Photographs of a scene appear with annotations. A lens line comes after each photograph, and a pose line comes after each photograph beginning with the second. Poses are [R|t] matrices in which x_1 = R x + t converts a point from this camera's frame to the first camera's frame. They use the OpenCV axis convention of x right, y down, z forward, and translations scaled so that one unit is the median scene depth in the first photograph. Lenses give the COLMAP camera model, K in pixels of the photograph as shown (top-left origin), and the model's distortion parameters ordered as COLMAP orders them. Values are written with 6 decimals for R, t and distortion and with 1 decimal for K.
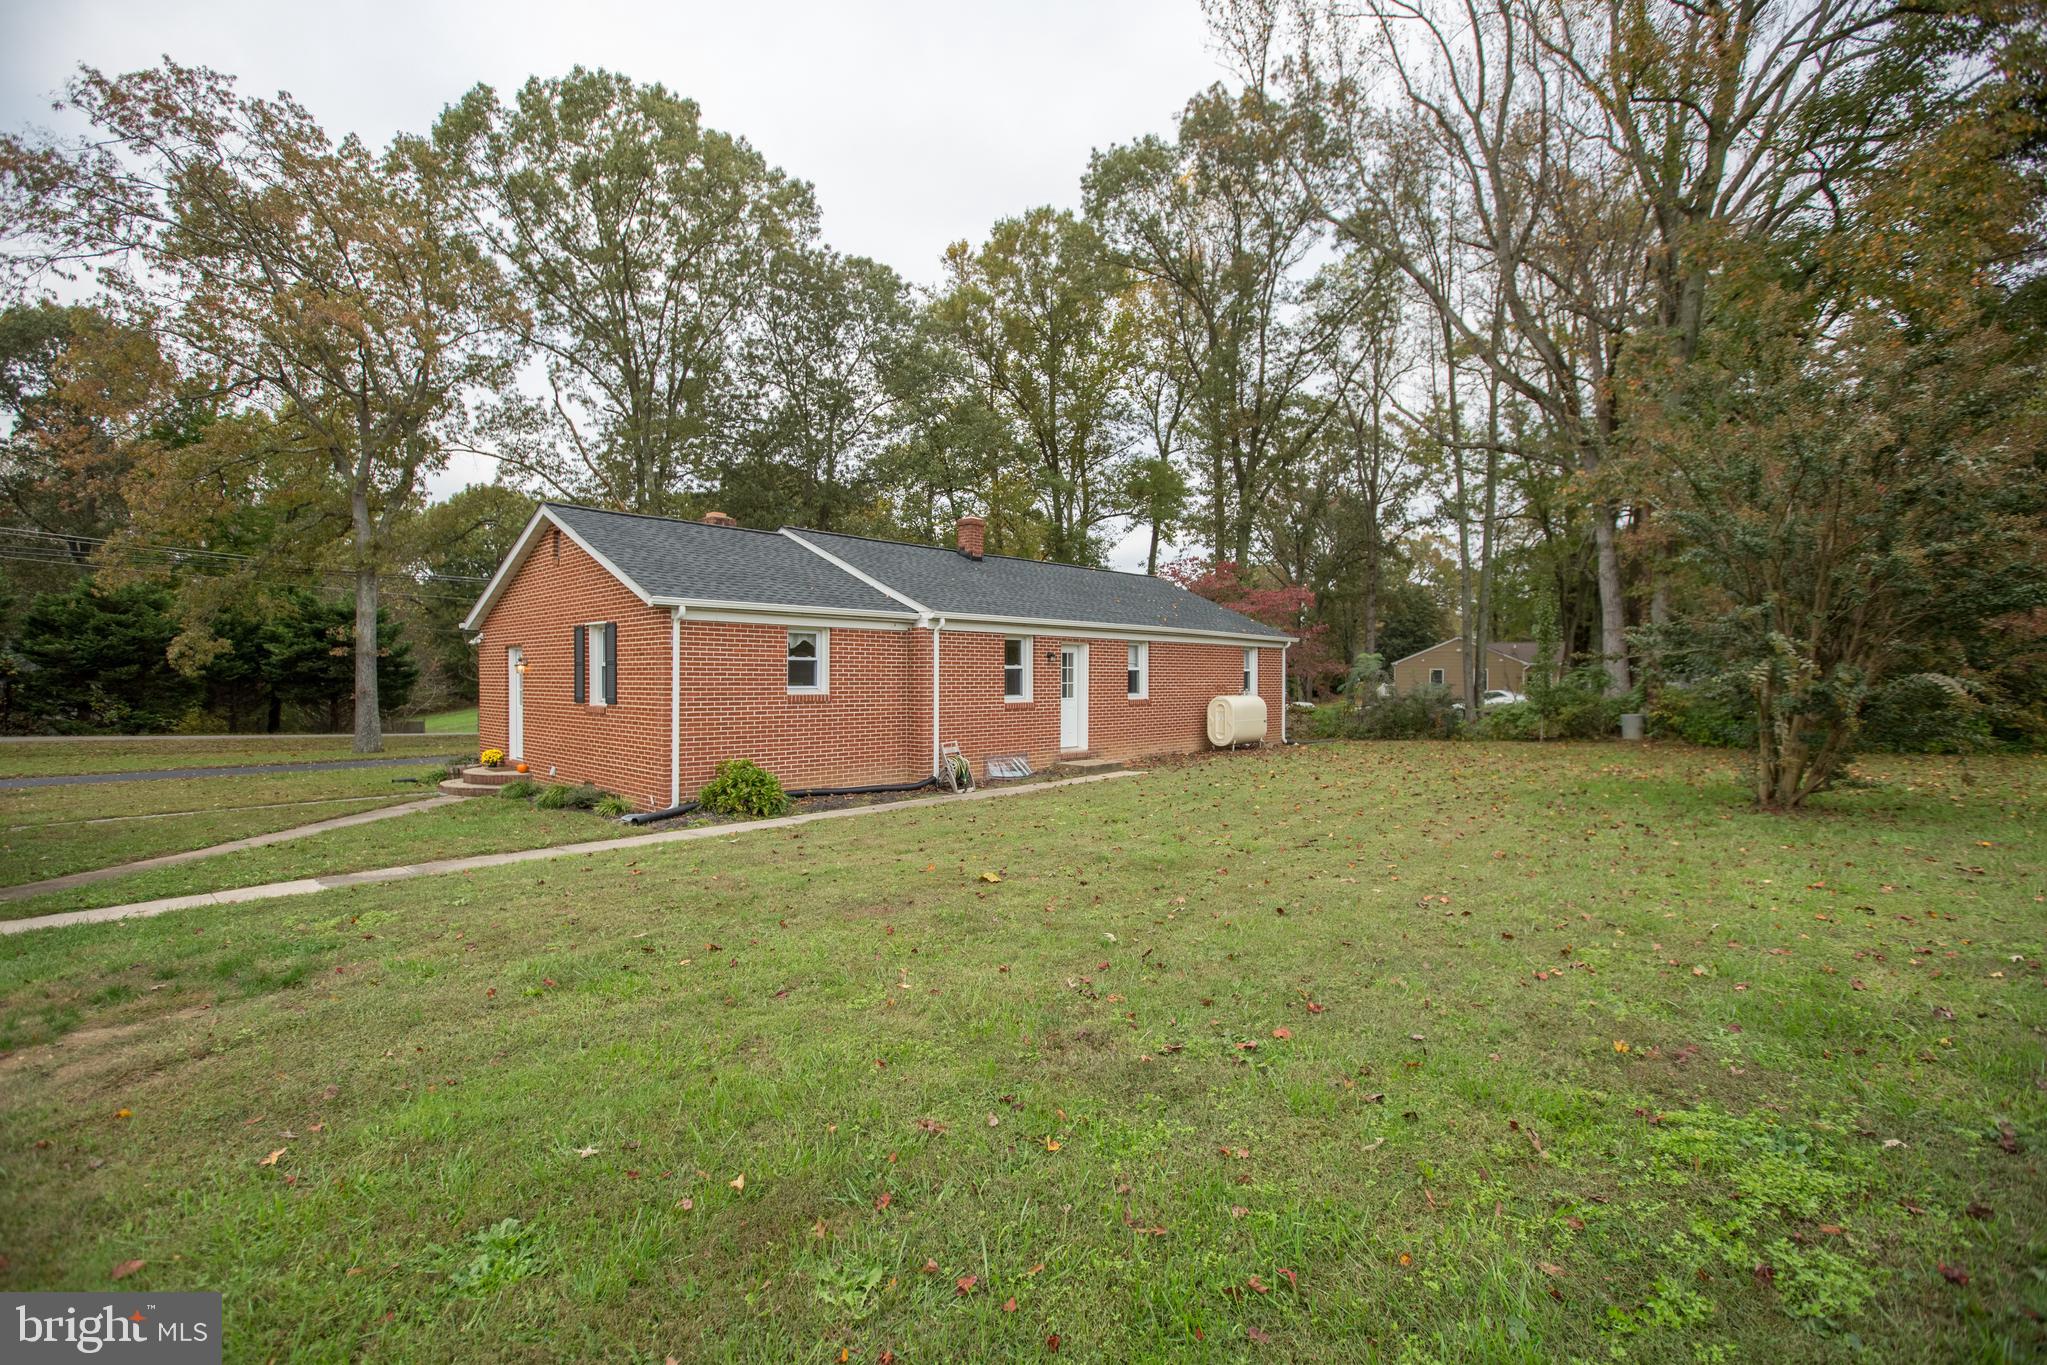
lens RADIAL K [[898.0, 0, 1027.7], [0, 898.0, 682.2], [0, 0, 1]] dist [-0.021751, 0.000918]
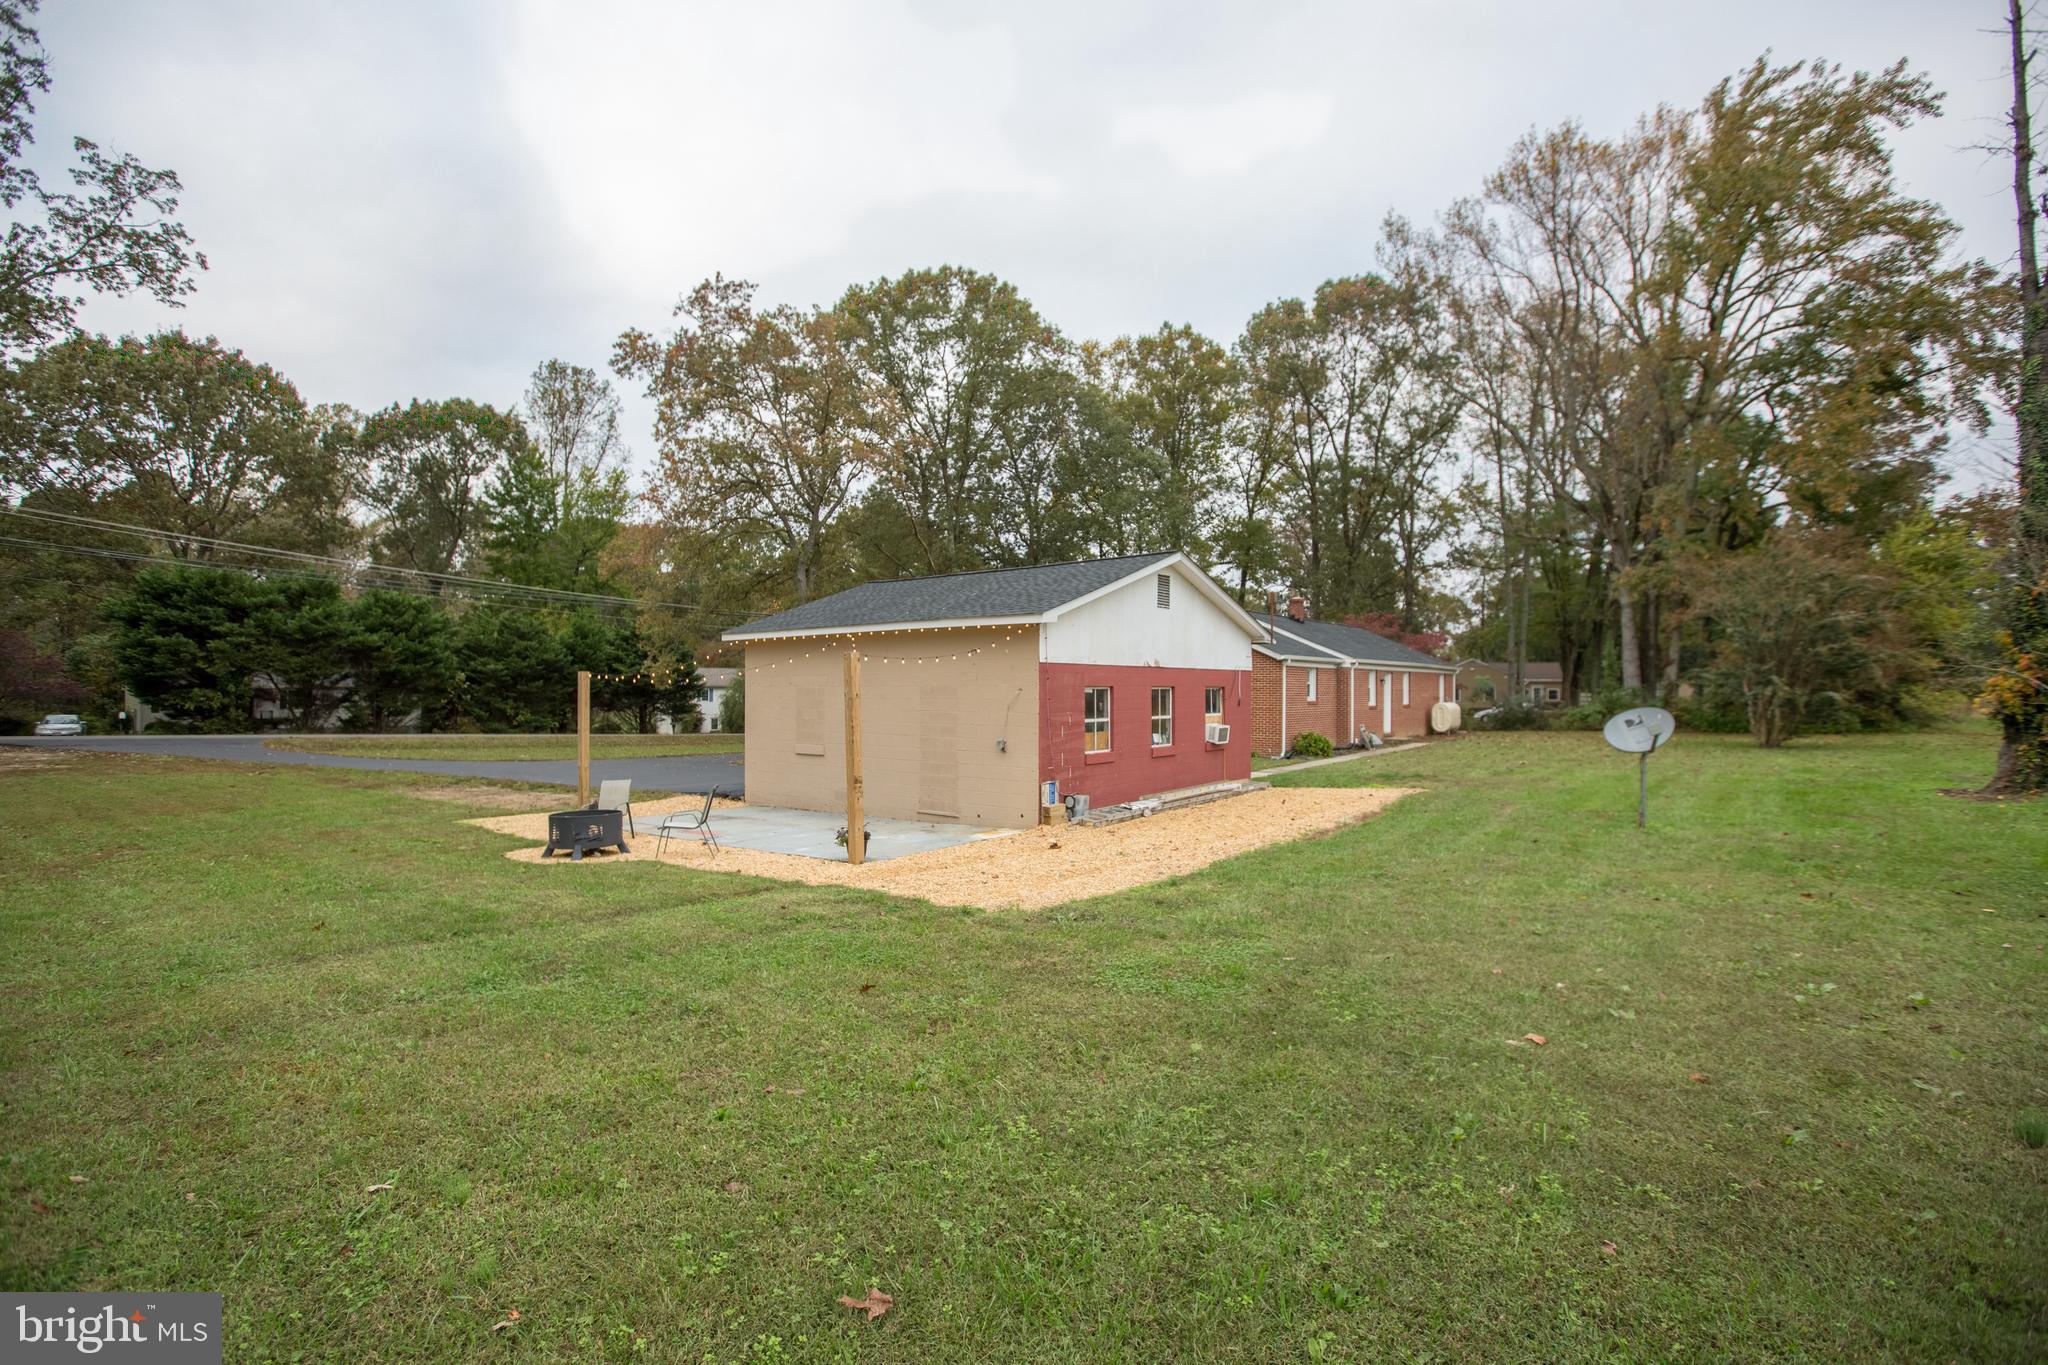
lens RADIAL K [[898.5, 0, 1021.4], [0, 898.5, 678.9], [0, 0, 1]] dist [-0.021751, 0.000918]
pose [[0.998105, 0.001098, 0.061521, -0.770700], [-0.000152, 0.999882, -0.015377, -0.003386], [-0.061531, 0.015339, 0.997987, -0.740463]]
